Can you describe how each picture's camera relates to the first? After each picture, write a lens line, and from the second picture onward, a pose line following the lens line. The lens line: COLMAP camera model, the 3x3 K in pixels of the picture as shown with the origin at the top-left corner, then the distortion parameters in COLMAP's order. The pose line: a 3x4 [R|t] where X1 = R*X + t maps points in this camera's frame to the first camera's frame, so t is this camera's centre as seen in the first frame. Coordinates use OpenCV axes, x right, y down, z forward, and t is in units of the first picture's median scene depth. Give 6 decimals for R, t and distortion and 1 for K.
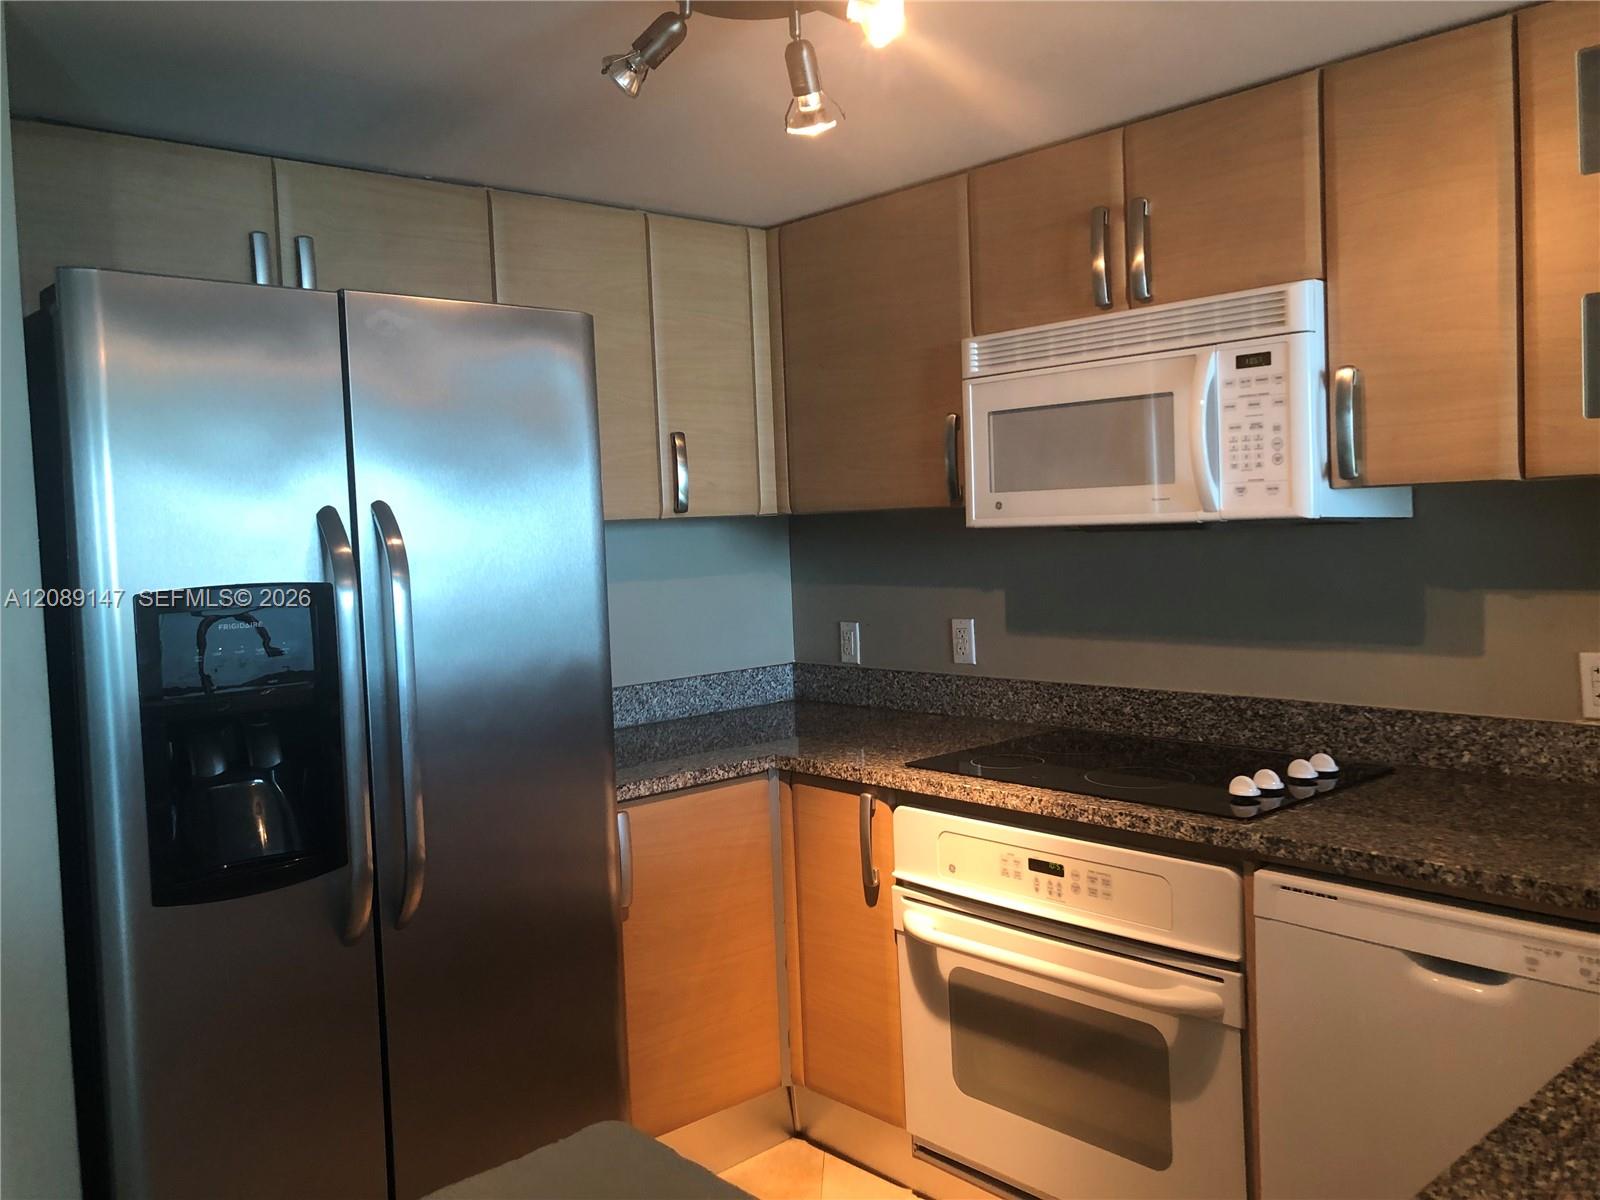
lens RADIAL K [[1278.9, 0, 800.0], [0, 1278.9, 600.0], [0, 0, 1]] dist [0.036596, -0.056519]
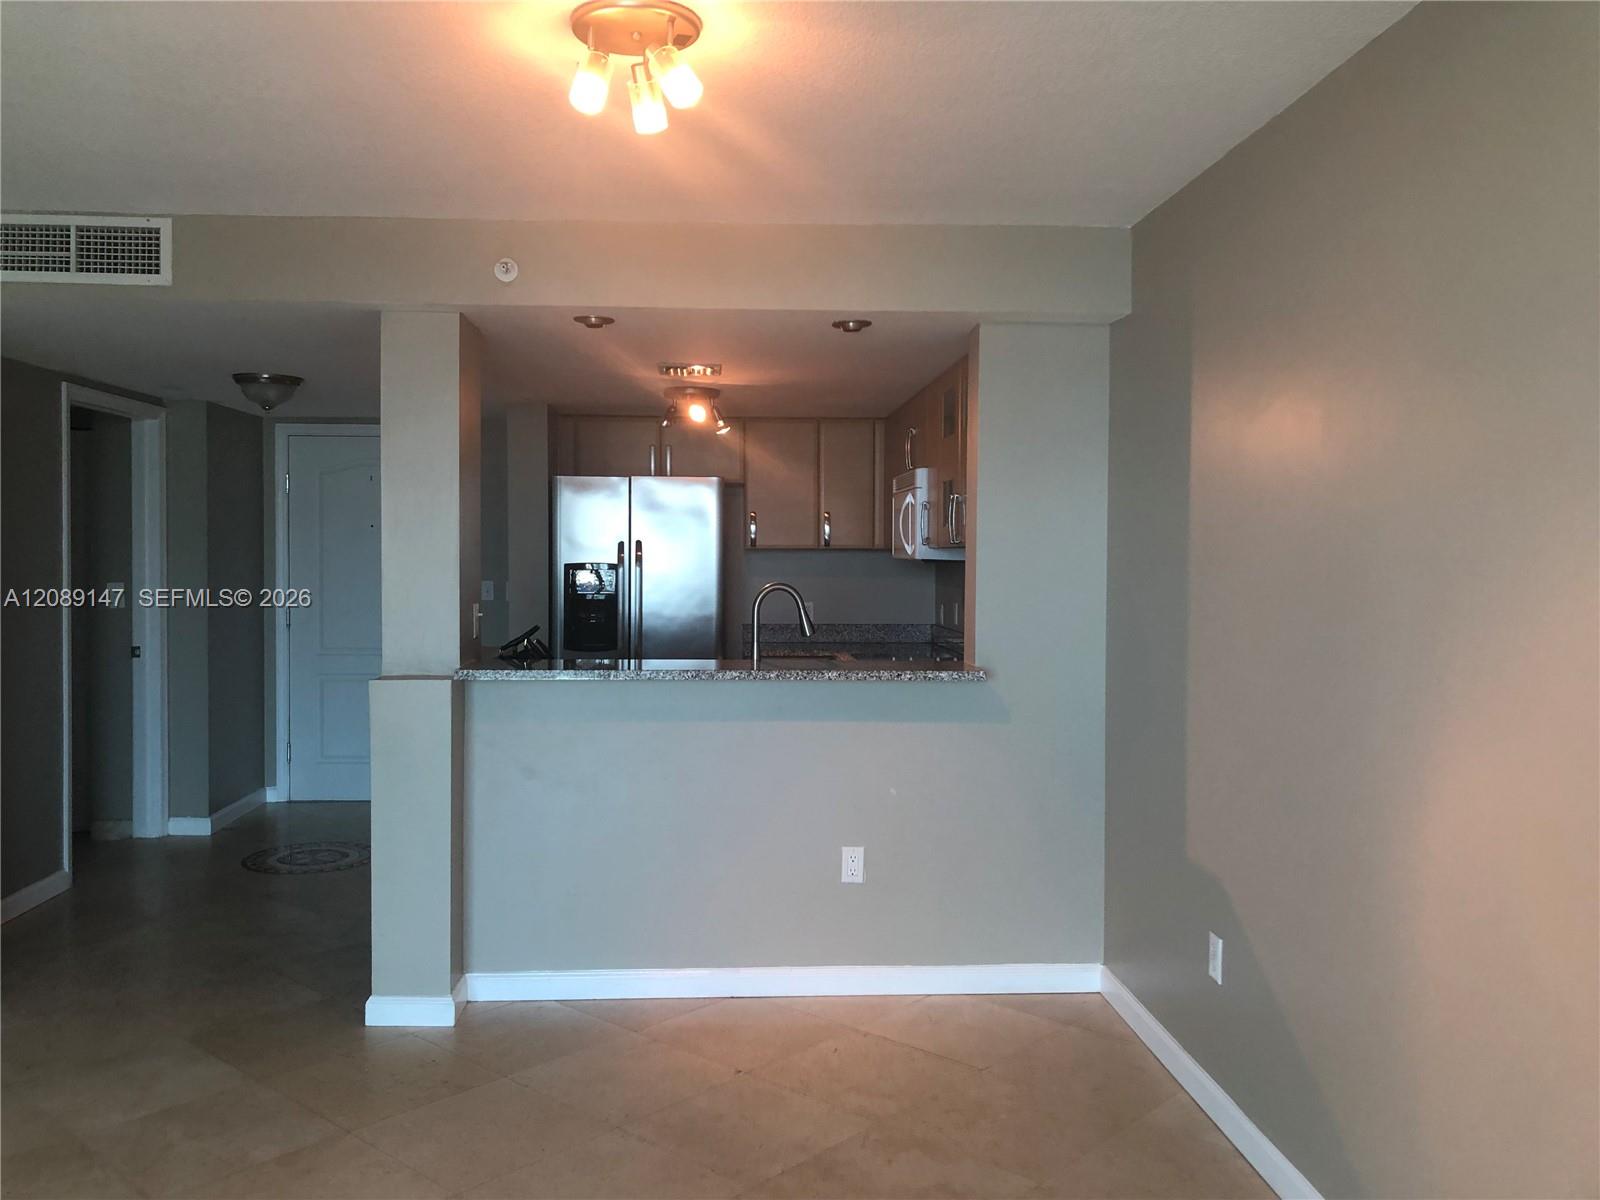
lens RADIAL K [[1278.9, 0, 800.0], [0, 1278.9, 600.0], [0, 0, 1]] dist [0.036596, -0.056519]
pose [[0.772293, 0.065034, -0.631929, 1.710977], [-0.073438, 0.997217, 0.012877, 0.002323], [0.631008, 0.036462, 0.774919, -1.048571]]
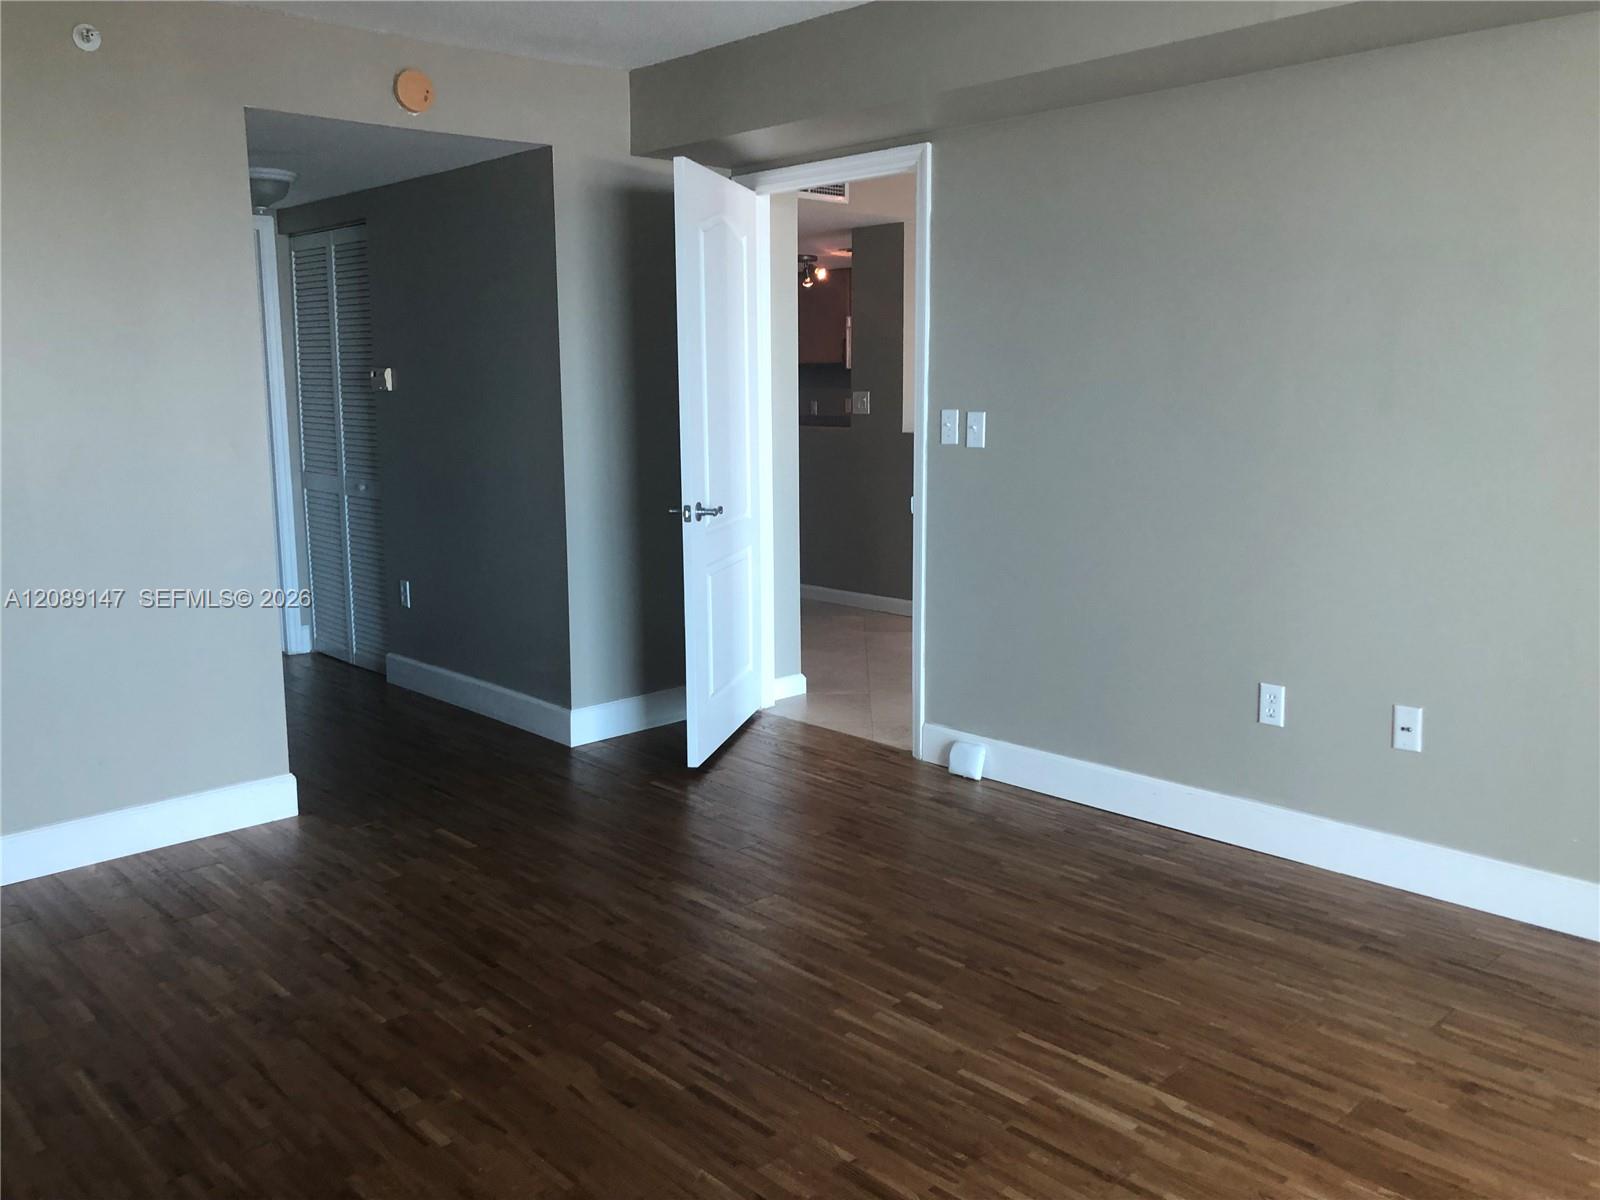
lens RADIAL K [[1278.9, 0, 800.0], [0, 1278.9, 600.0], [0, 0, 1]] dist [0.036596, -0.056519]
pose [[0.999288, 0.030020, 0.022873, -0.074879], [-0.032362, 0.993399, 0.110047, 0.235802], [-0.019418, -0.110709, 0.993663, -3.156215]]
